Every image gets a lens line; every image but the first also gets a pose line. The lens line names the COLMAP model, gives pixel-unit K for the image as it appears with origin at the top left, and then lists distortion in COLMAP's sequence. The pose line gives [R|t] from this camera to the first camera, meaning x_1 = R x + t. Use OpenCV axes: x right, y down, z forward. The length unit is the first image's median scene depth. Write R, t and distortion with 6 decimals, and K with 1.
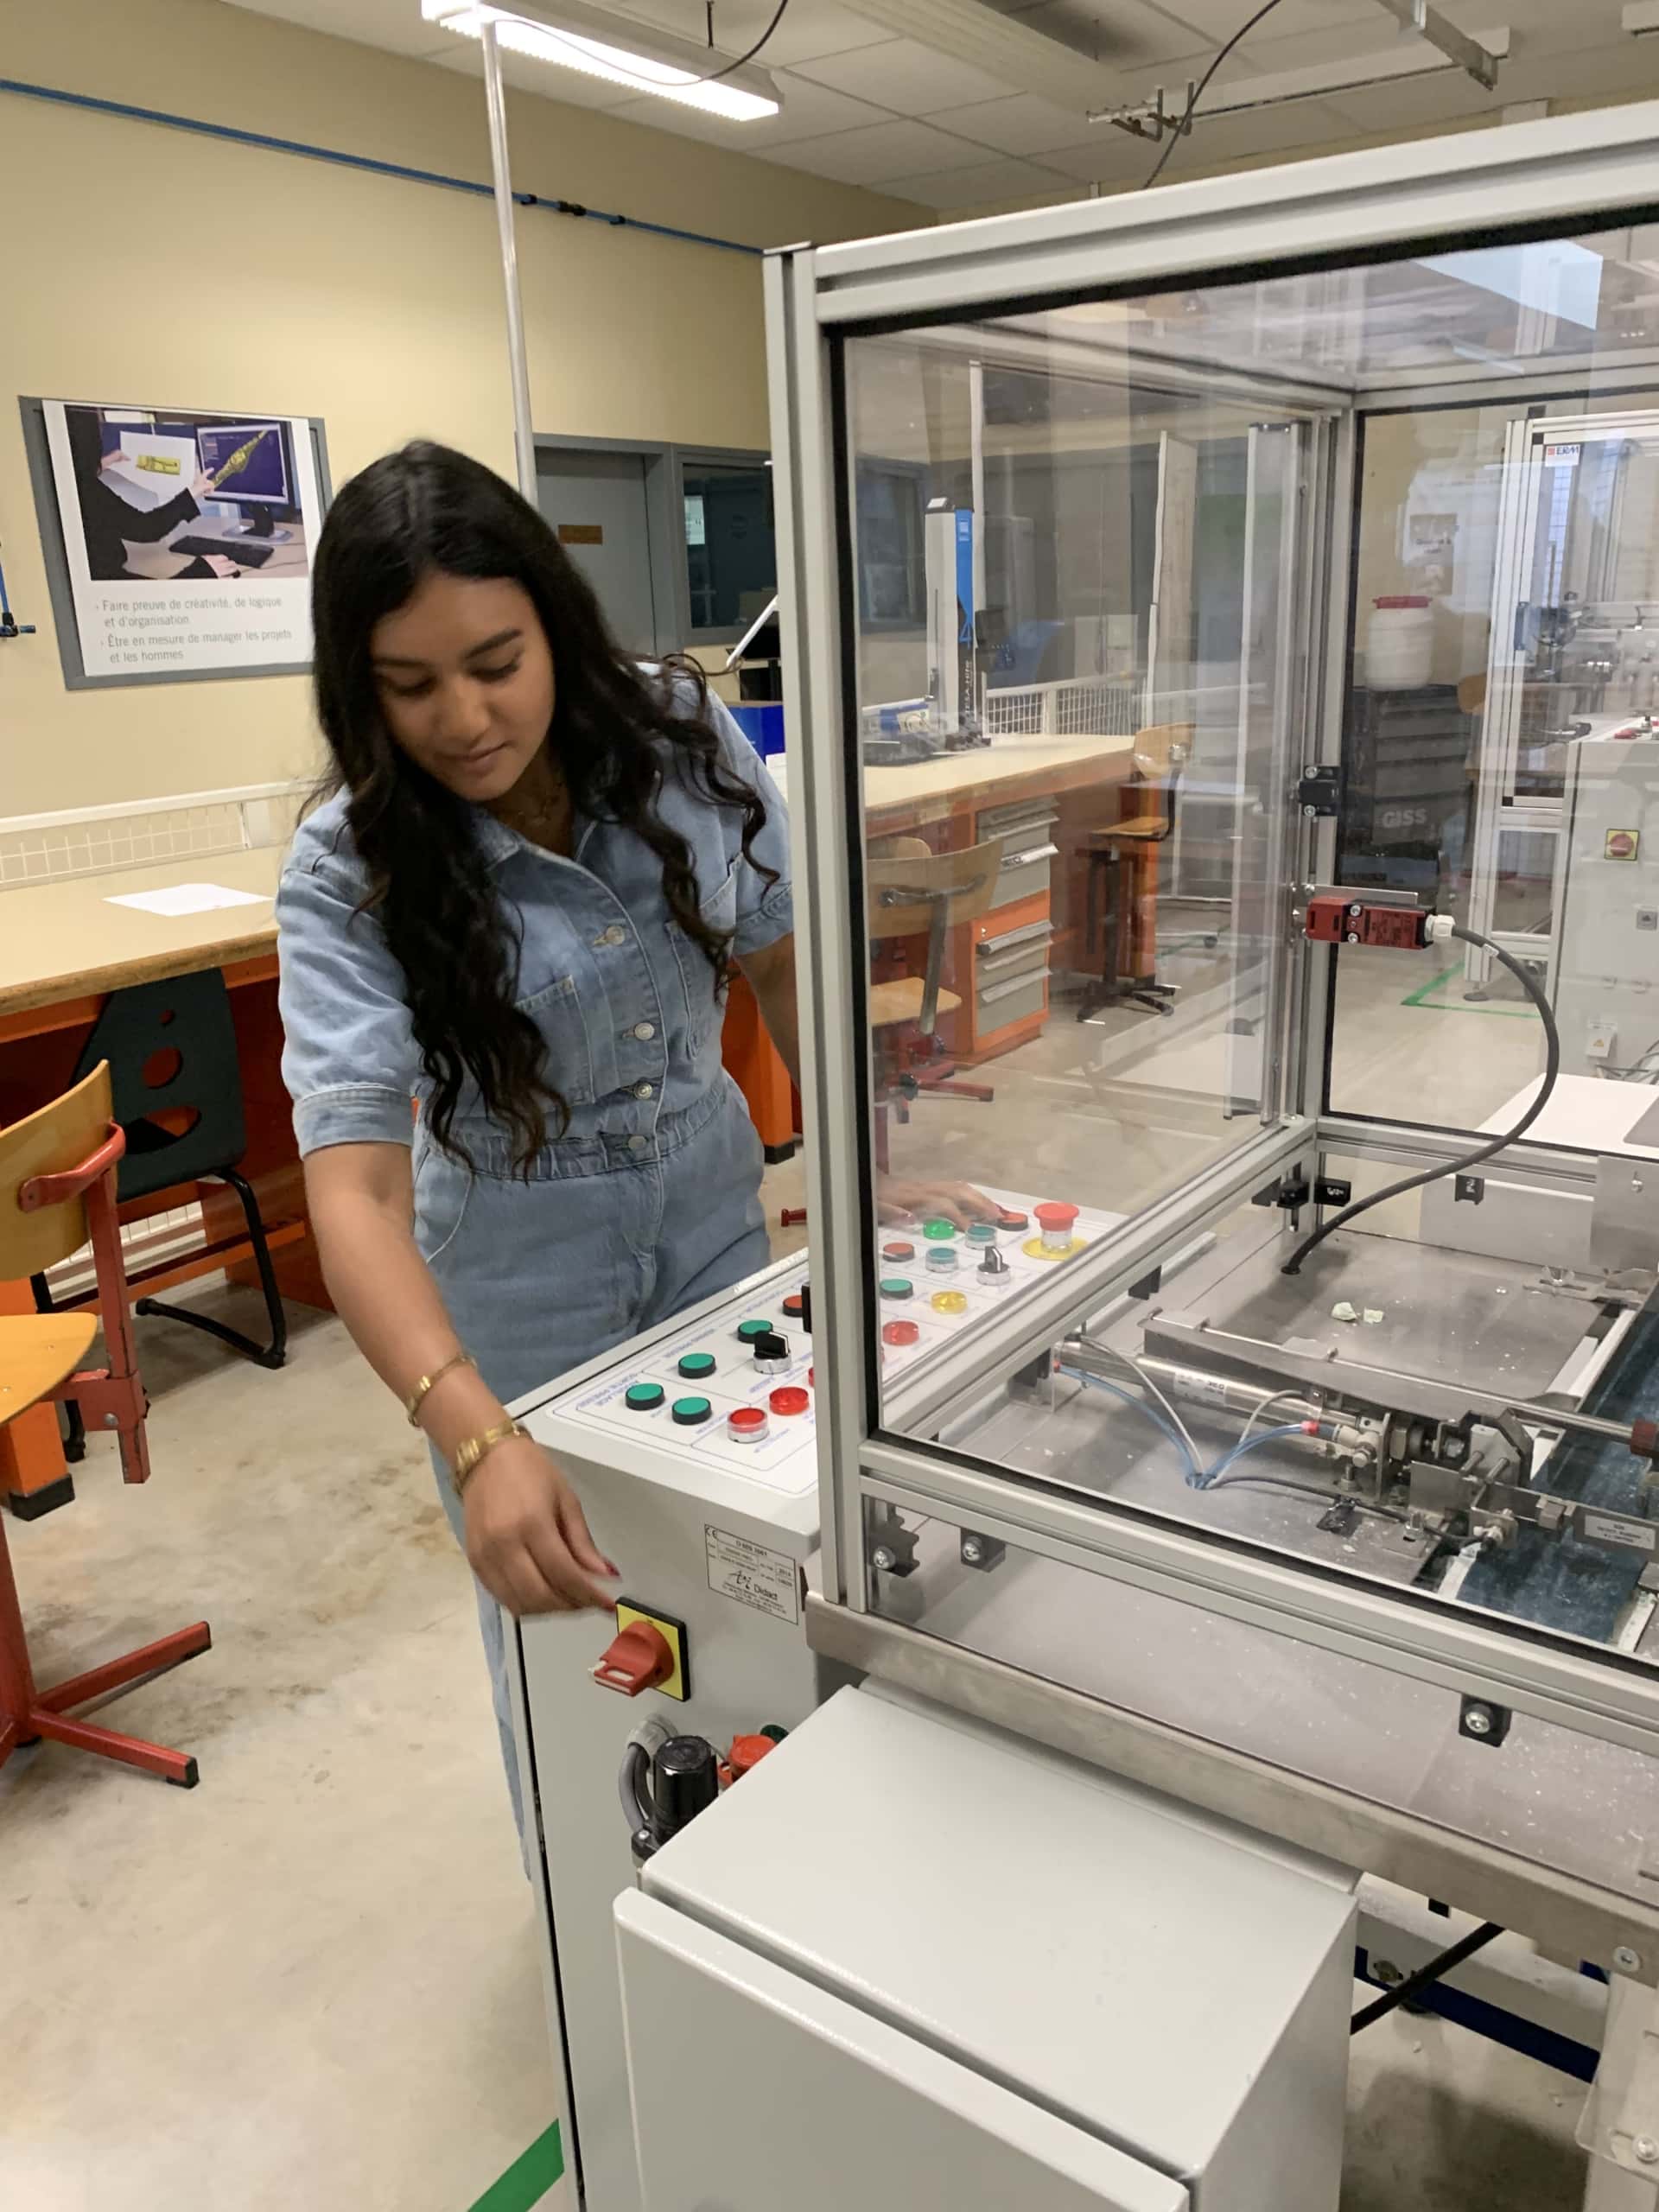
lens RADIAL K [[1713.6, 0, 830.9], [0, 1713.6, 1111.3], [0, 0, 1]] dist [0.065293, 0.001137]
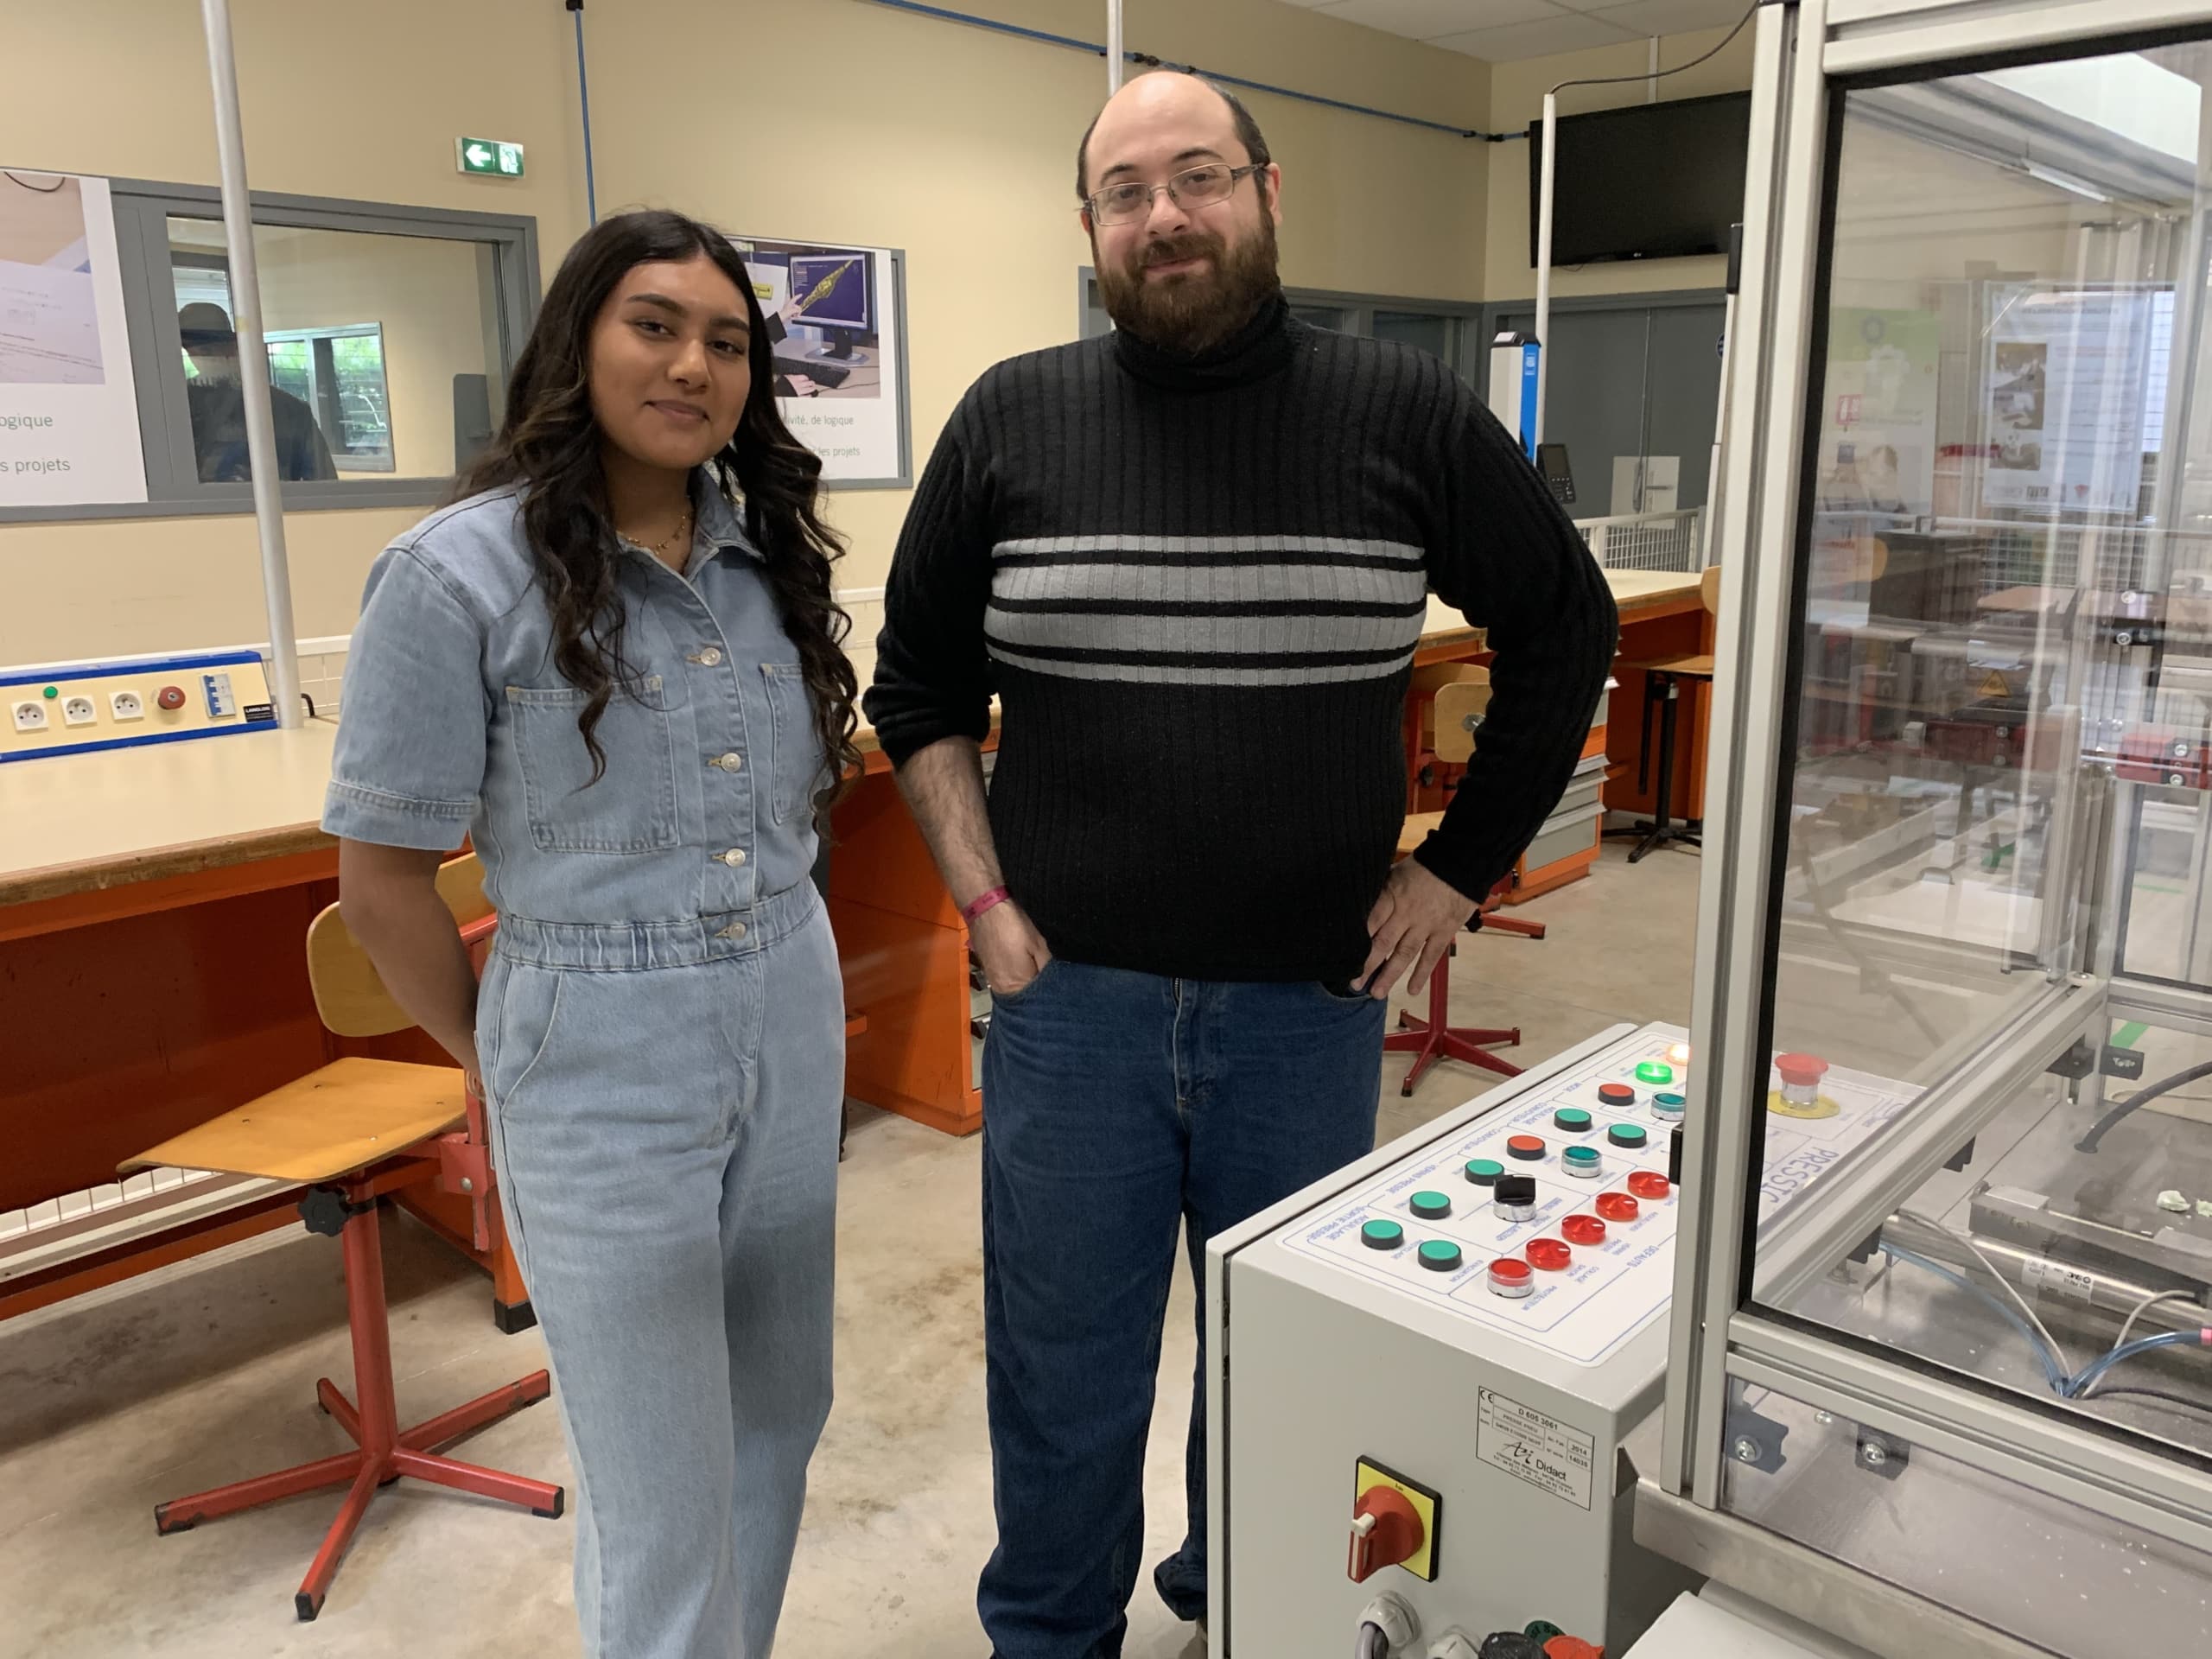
lens RADIAL K [[1713.6, 0, 1161.1], [0, 1713.6, 826.2], [0, 0, 1]] dist [0.065293, 0.001137]
pose [[0.994308, 0.049417, -0.094388, -0.127889], [-0.055373, 0.996566, -0.061566, 0.008009], [0.091021, 0.066442, 0.993630, 0.042348]]
